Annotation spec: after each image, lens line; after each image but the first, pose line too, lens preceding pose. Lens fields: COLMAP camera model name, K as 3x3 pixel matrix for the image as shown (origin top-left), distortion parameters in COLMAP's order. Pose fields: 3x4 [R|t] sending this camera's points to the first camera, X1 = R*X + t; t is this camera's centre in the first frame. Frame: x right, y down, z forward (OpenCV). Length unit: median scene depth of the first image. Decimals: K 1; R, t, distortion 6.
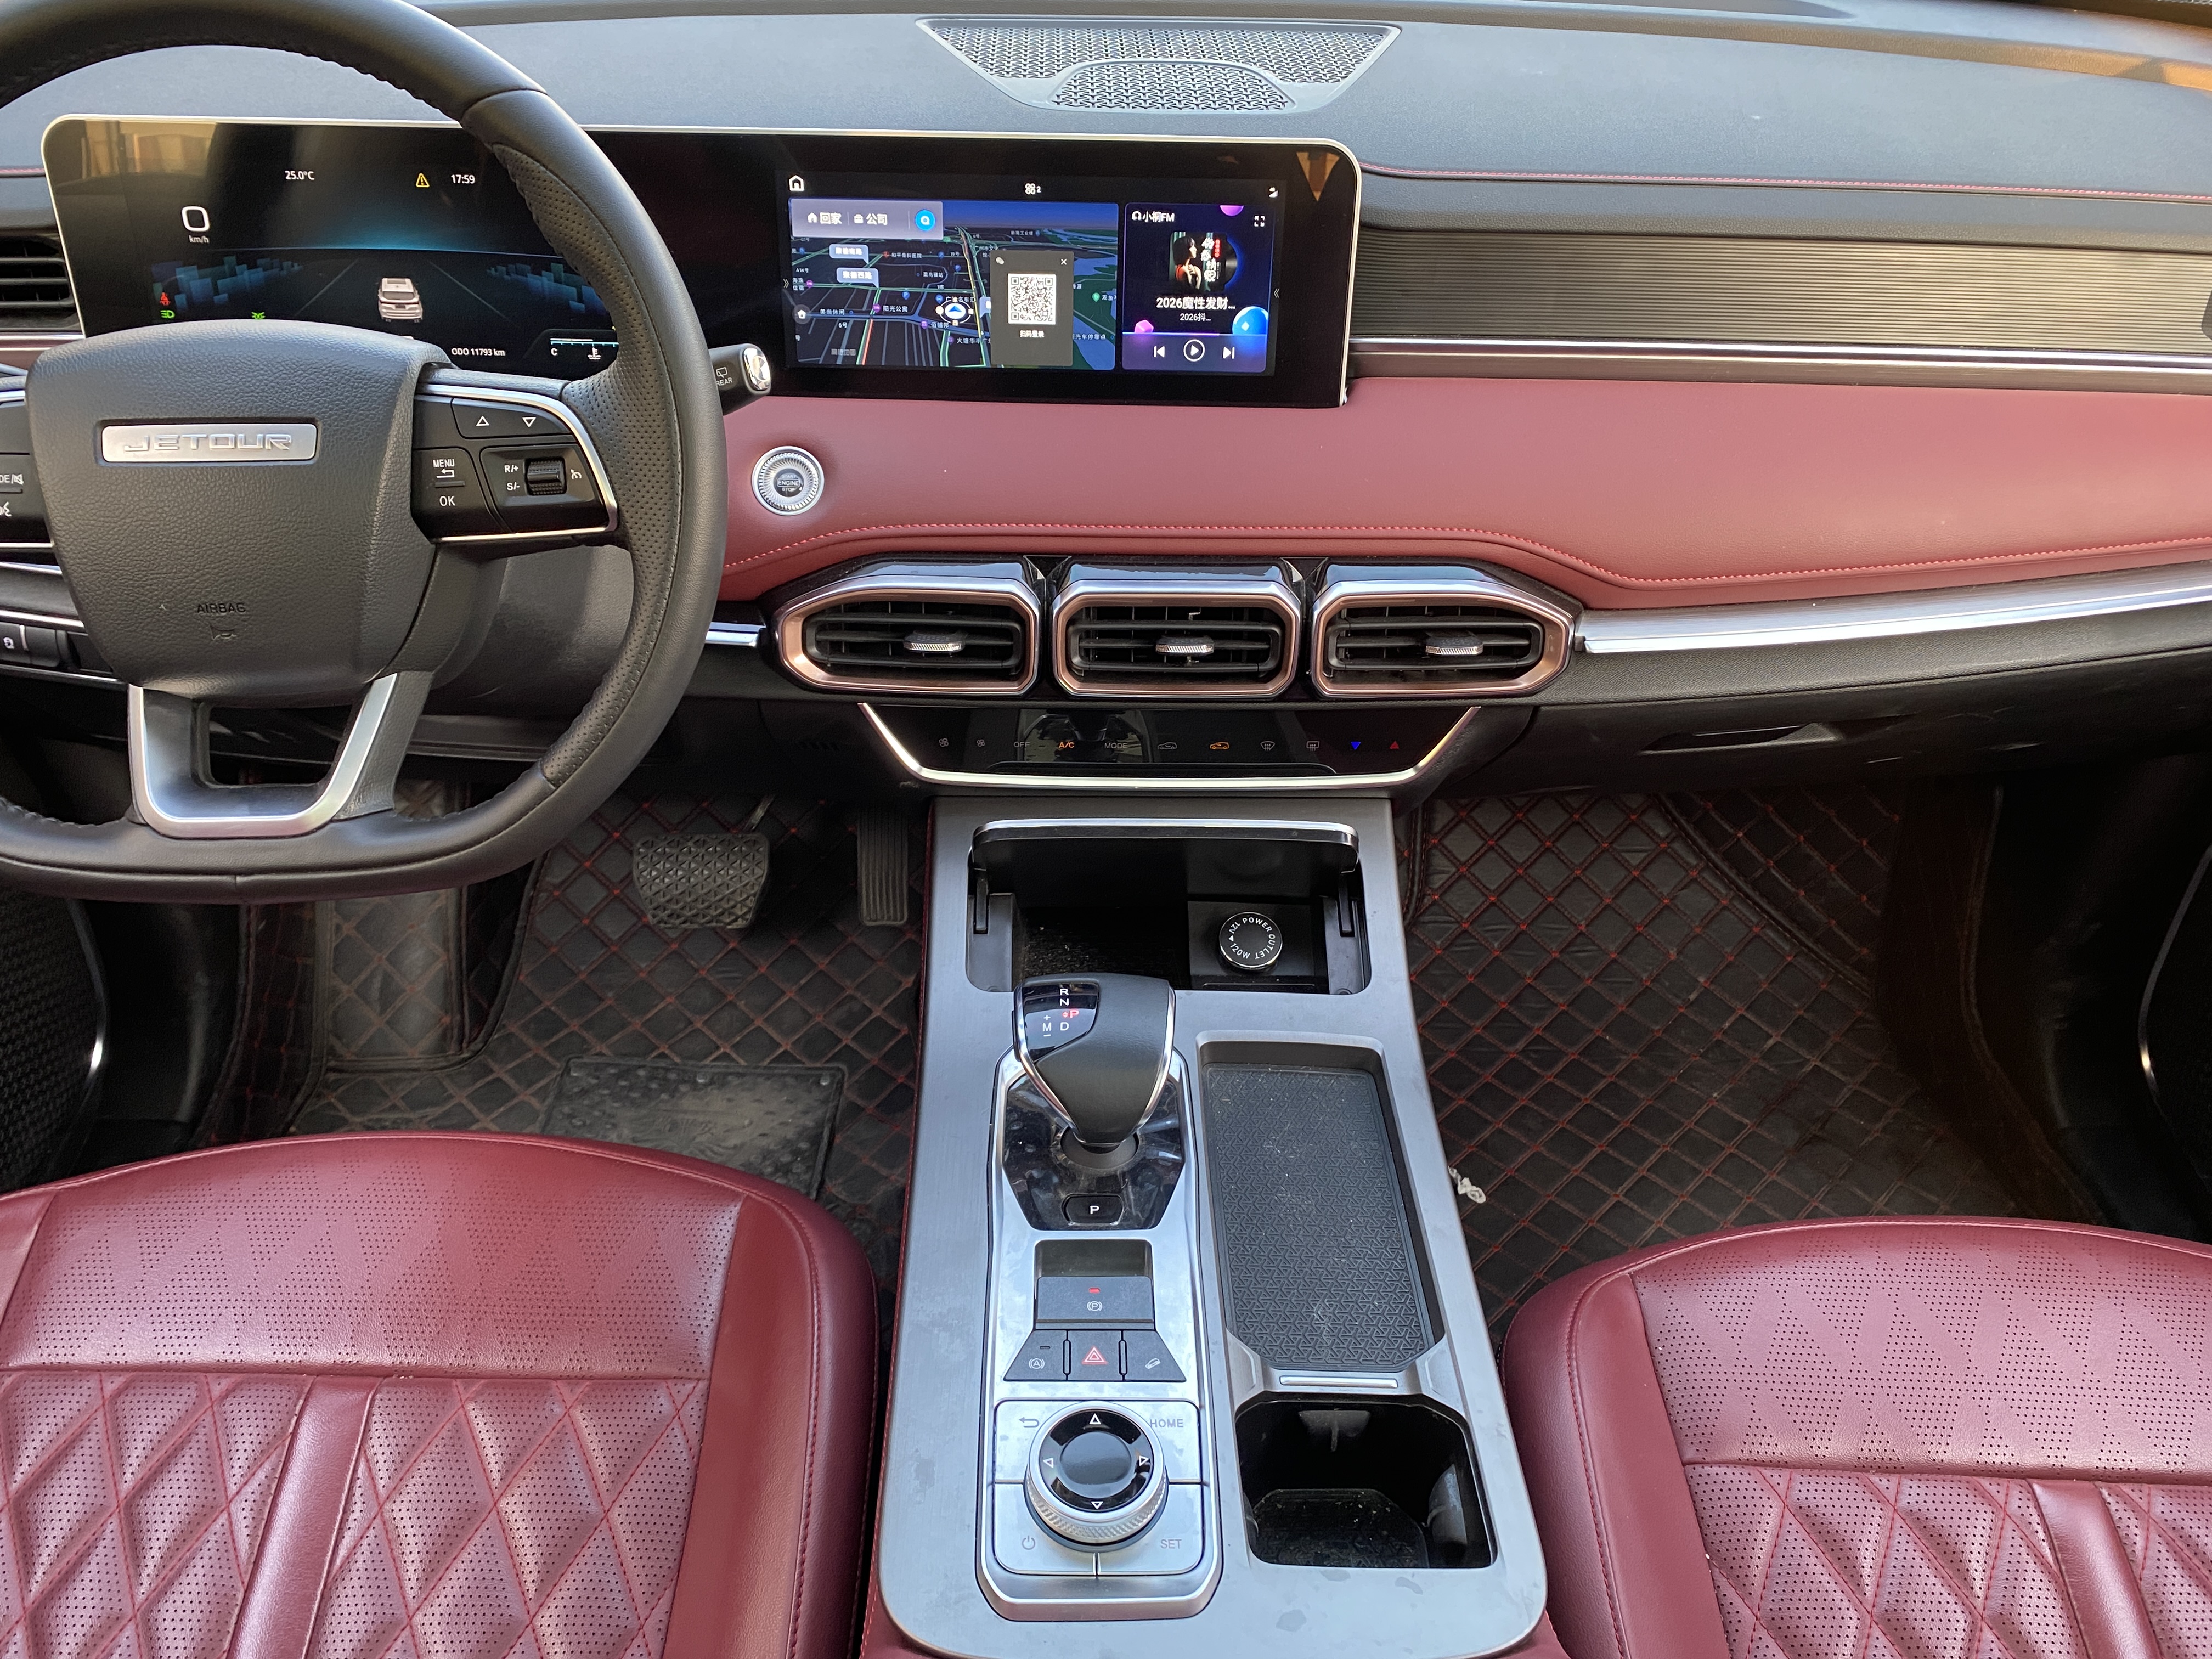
lens RADIAL K [[1691.0, 0, 1095.9], [0, 1691.0, 828.1], [0, 0, 1]] dist [0.050163, -0.065650]
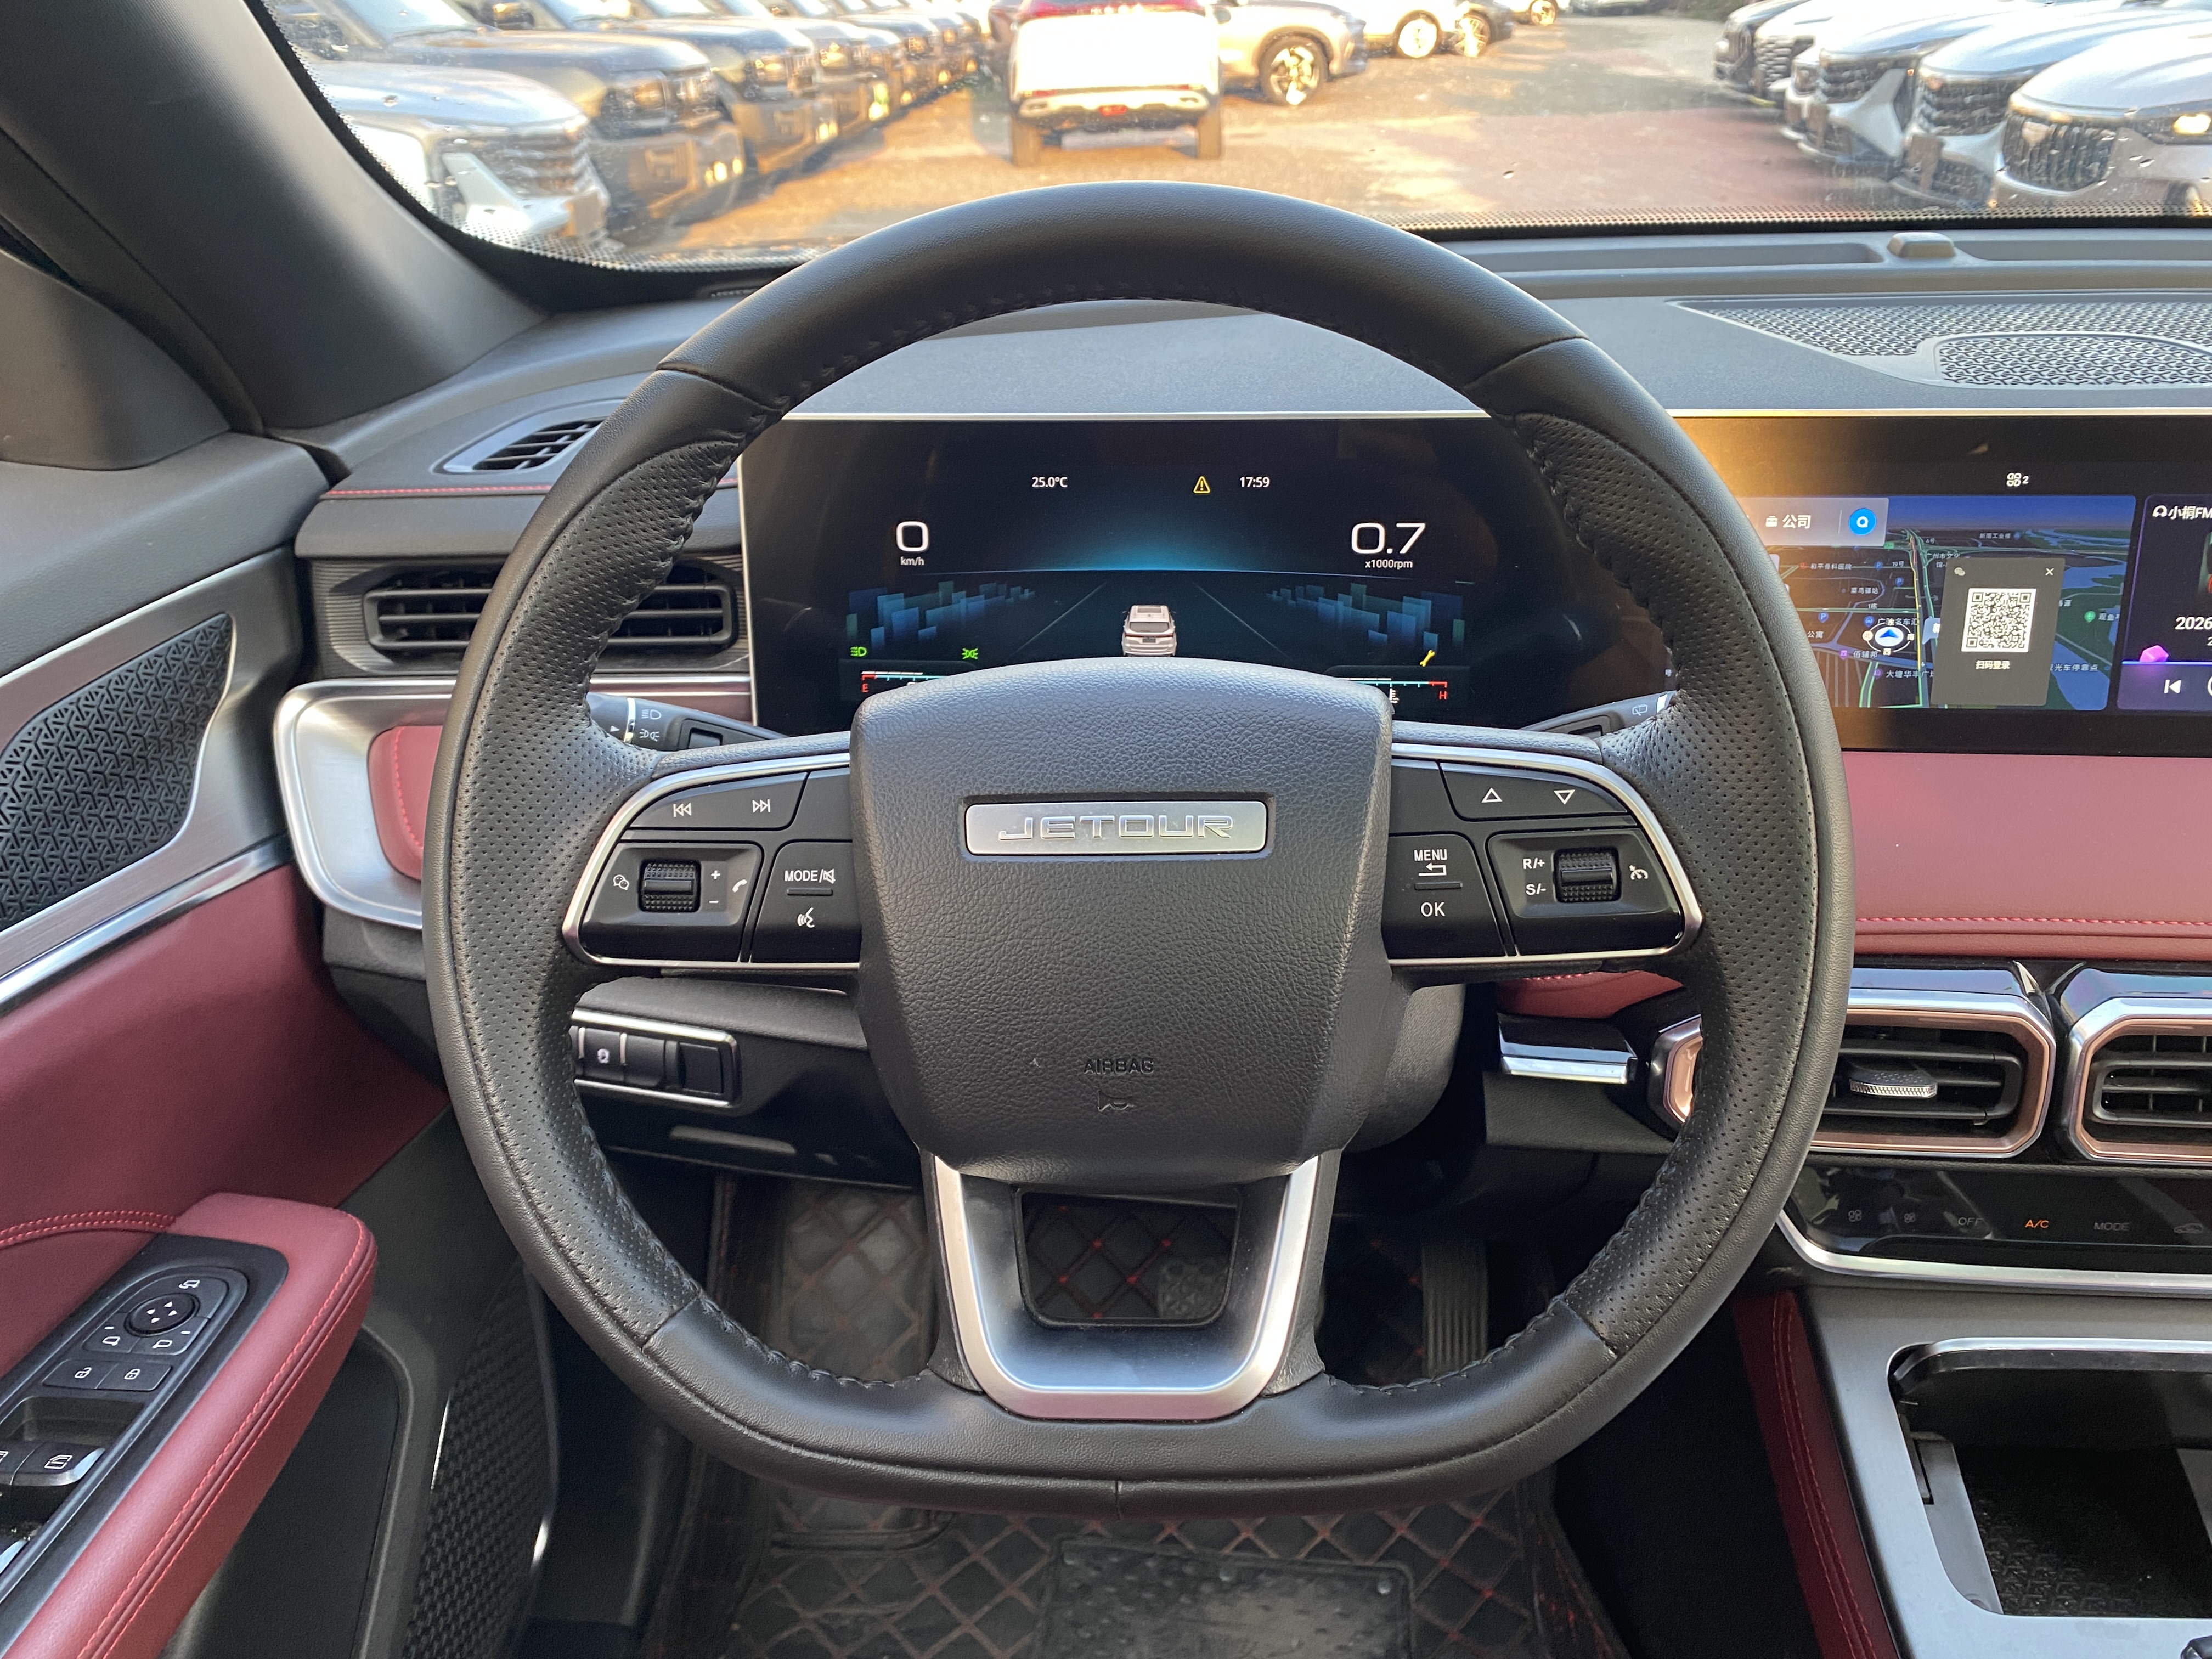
lens RADIAL K [[1691.0, 0, 1104.0], [0, 1691.0, 819.3], [0, 0, 1]] dist [0.050163, -0.065650]
pose [[0.995622, 0.002845, -0.093428, -0.355117], [-0.020588, 0.981663, -0.189508, -0.076145], [0.091175, 0.190602, 0.977424, 0.250896]]
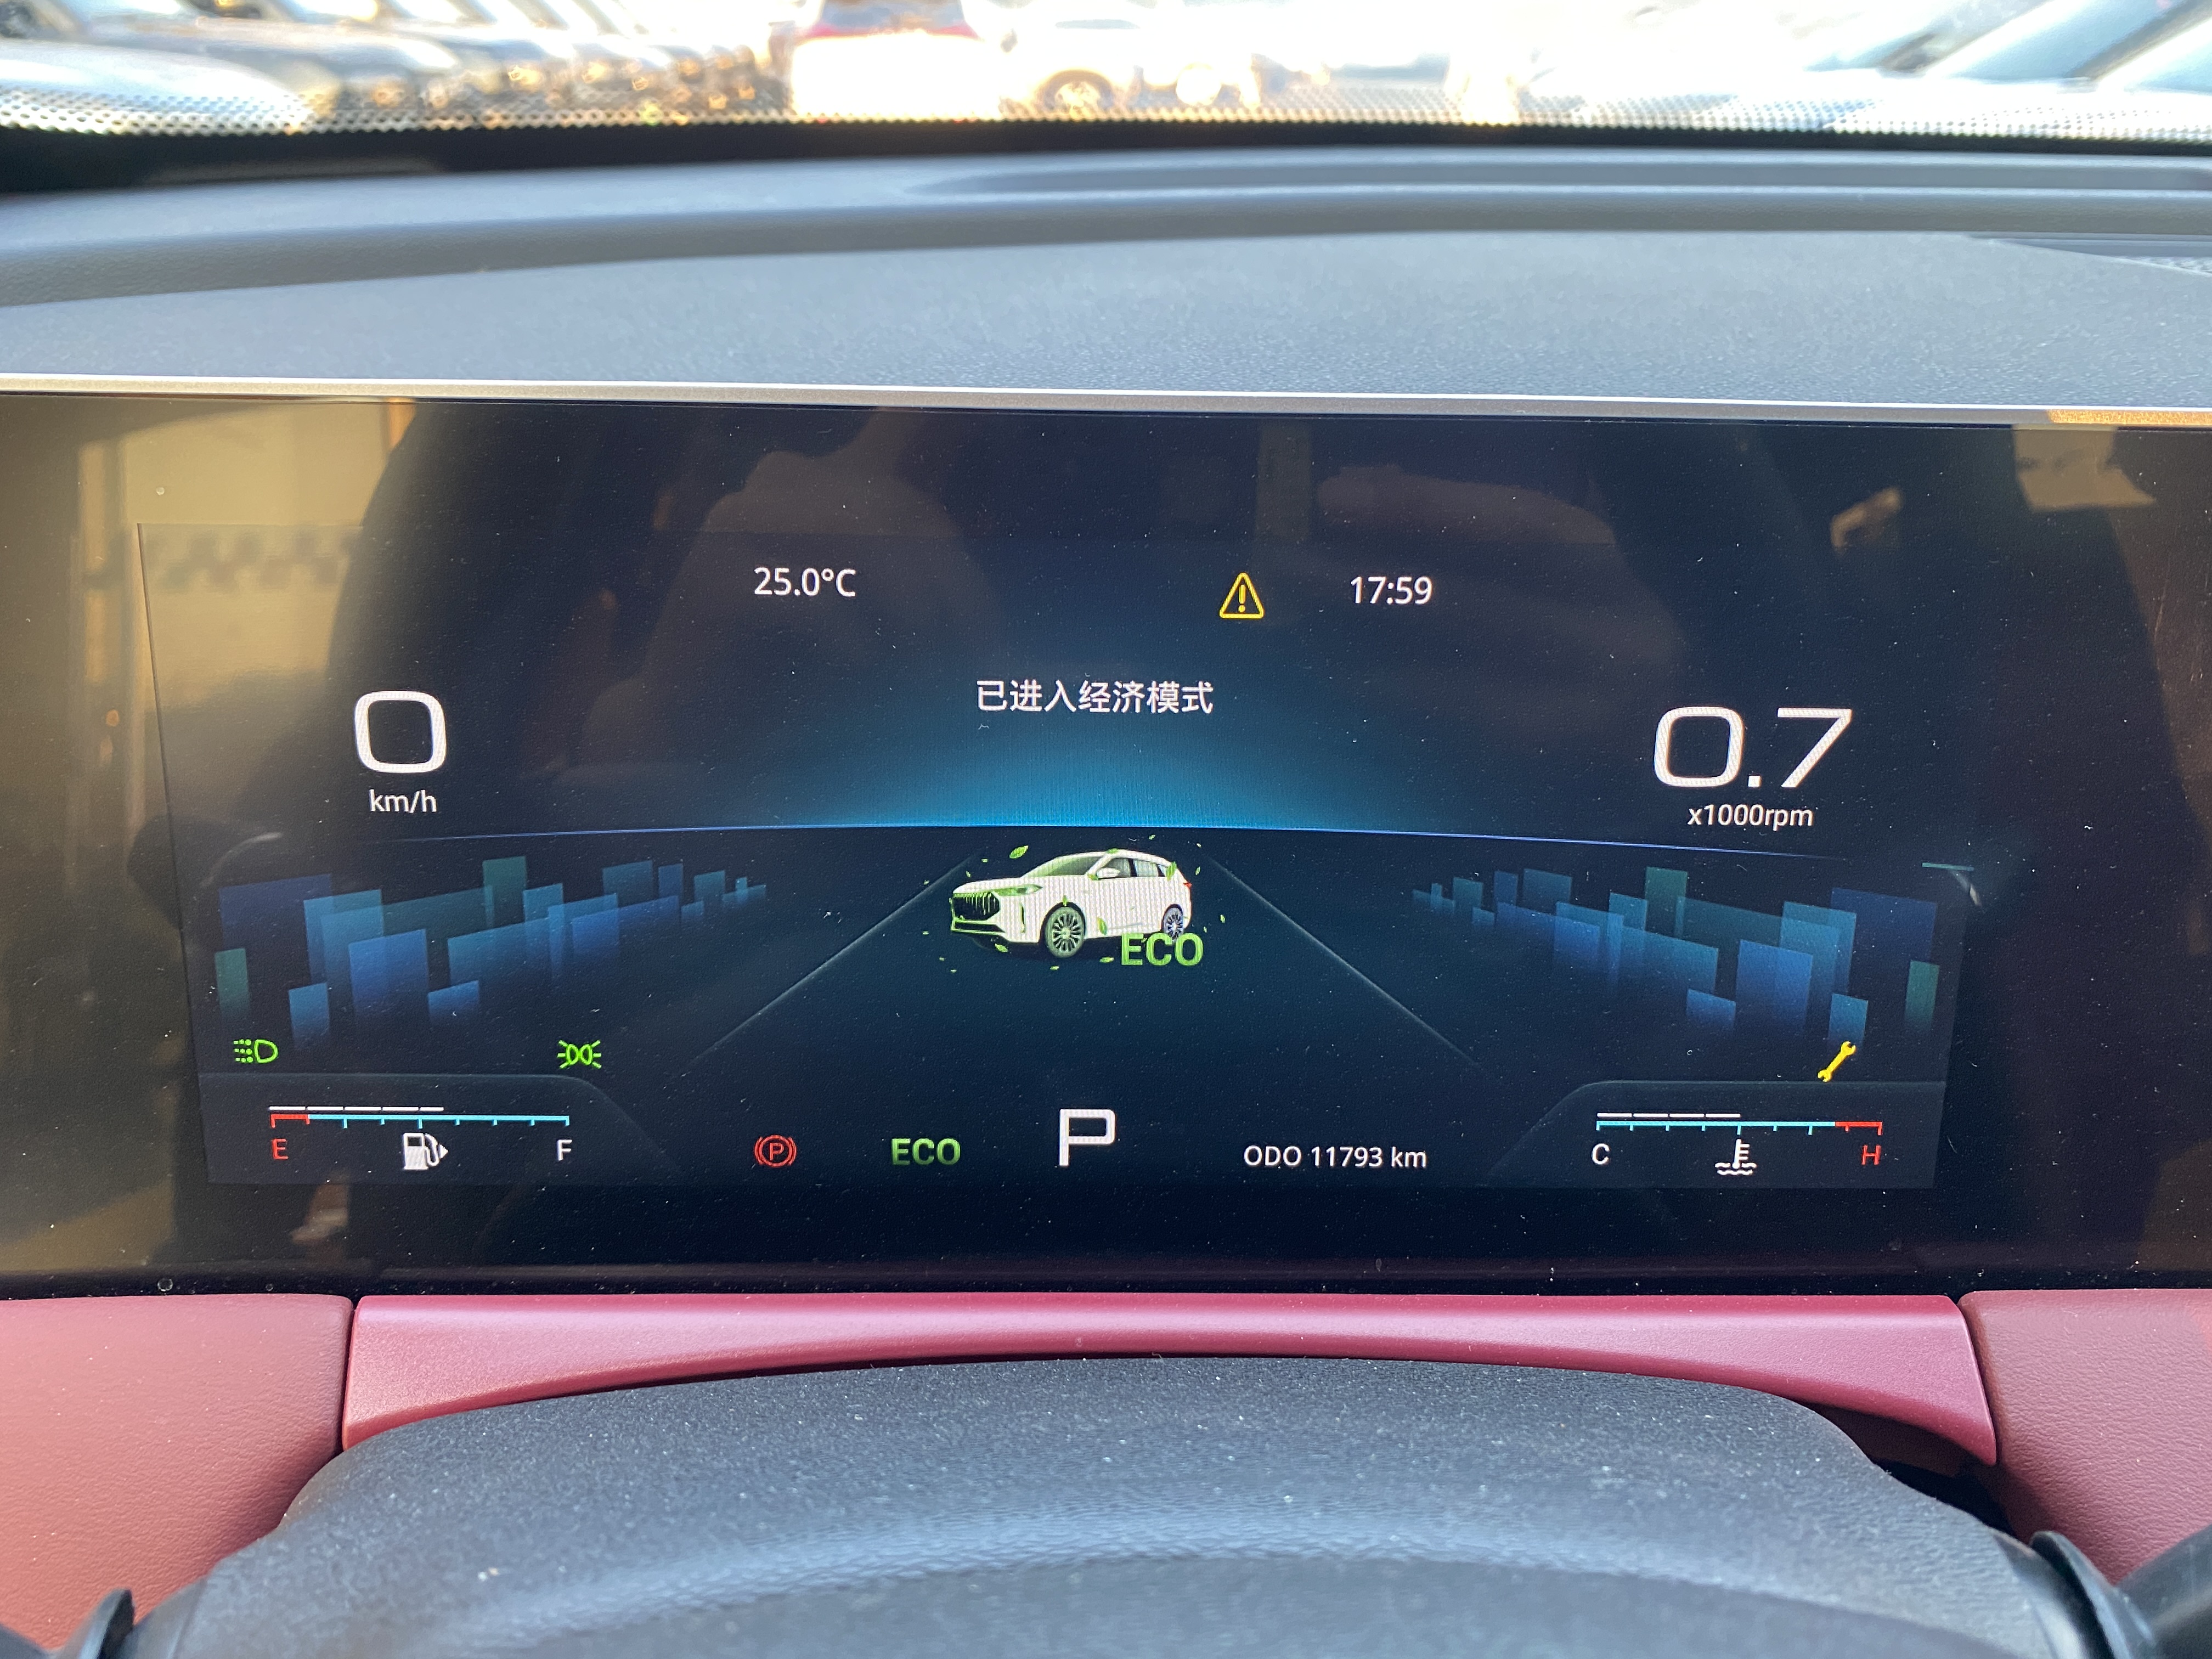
lens RADIAL K [[1691.0, 0, 1108.3], [0, 1691.0, 806.6], [0, 0, 1]] dist [0.050163, -0.065650]
pose [[0.999372, -0.006366, 0.034869, -0.413762], [0.013828, 0.975812, -0.218173, -0.277540], [-0.032637, 0.218518, 0.975287, 0.715854]]
